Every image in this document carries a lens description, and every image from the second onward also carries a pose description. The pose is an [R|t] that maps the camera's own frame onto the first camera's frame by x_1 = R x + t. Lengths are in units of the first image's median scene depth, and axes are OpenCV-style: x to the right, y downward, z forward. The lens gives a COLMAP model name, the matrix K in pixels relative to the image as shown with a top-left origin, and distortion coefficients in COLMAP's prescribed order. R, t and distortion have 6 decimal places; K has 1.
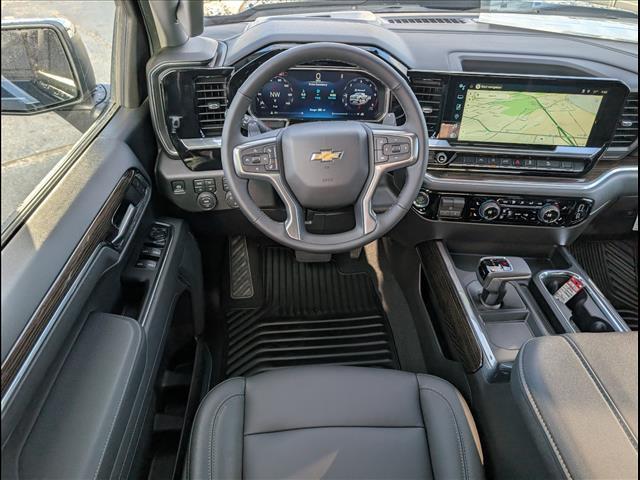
lens RADIAL K [[442.2, 0, 320.0], [0, 442.2, 240.0], [0, 0, 1]] dist [-0.000661, 0.001017]
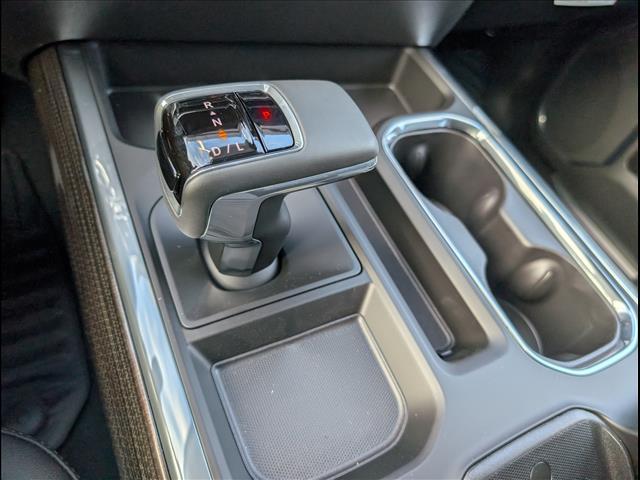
lens RADIAL K [[442.2, 0, 320.0], [0, 442.2, 240.0], [0, 0, 1]] dist [-0.000661, 0.001017]
pose [[0.918178, -0.185636, 0.349983, 0.320182], [0.050273, 0.930876, 0.361859, 0.030165], [-0.392965, -0.314656, 0.864043, 0.708378]]
